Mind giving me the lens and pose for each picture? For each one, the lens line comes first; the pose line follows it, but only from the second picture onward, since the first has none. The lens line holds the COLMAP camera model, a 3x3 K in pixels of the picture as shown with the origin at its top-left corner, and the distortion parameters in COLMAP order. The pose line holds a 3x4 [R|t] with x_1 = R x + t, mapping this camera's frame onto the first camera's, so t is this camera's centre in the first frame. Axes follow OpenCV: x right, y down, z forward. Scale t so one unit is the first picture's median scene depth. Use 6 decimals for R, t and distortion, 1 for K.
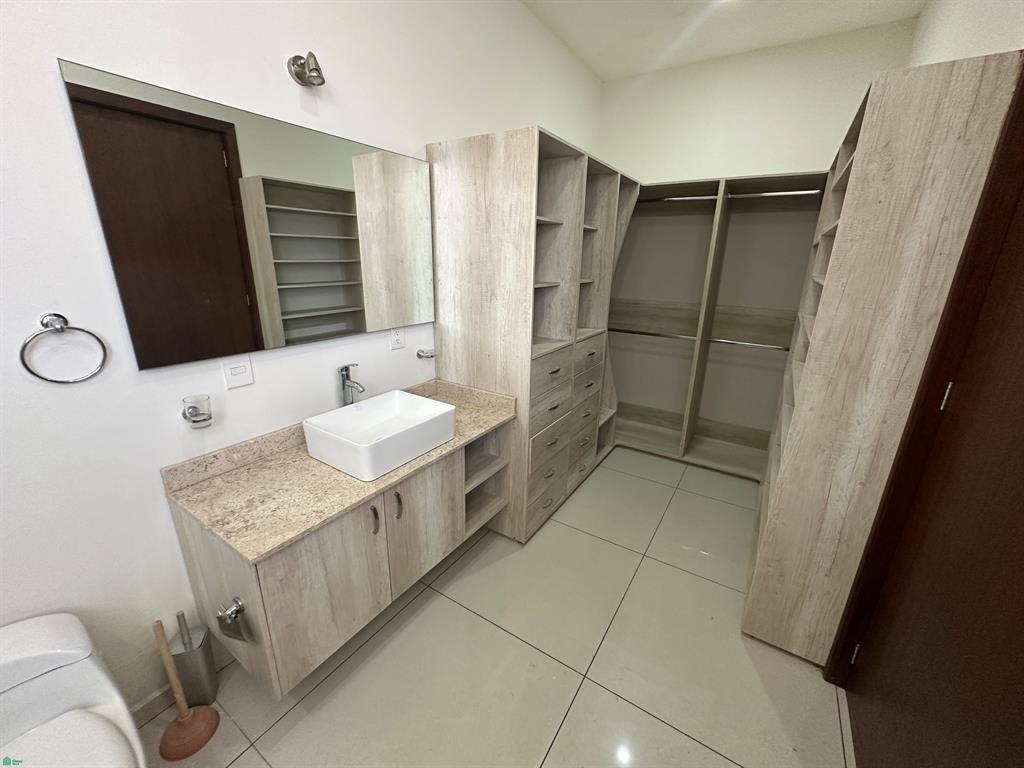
lens RADIAL K [[408.9, 0, 512.0], [0, 408.9, 384.0], [0, 0, 1]] dist [0.006703, 0.000016]
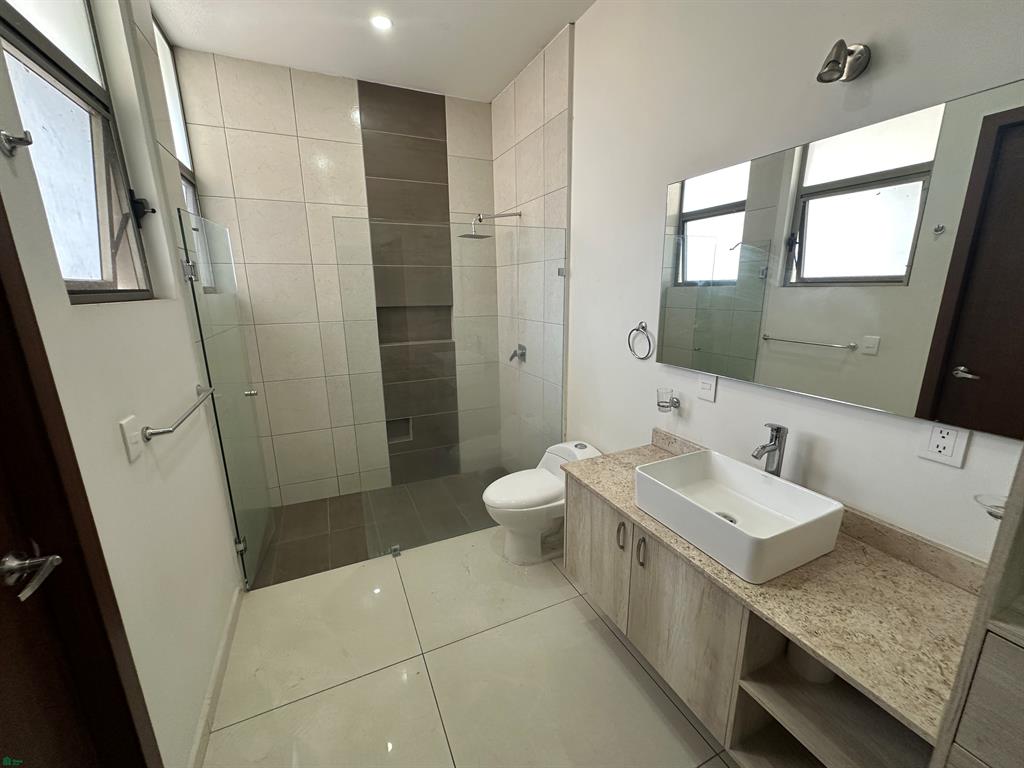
lens RADIAL K [[408.9, 0, 512.0], [0, 408.9, 384.0], [0, 0, 1]] dist [0.006703, 0.000016]
pose [[-0.535543, 0.182007, -0.824662, 0.612133], [-0.248957, 0.899080, 0.360106, -0.327562], [0.806978, 0.398158, -0.436184, 1.072376]]
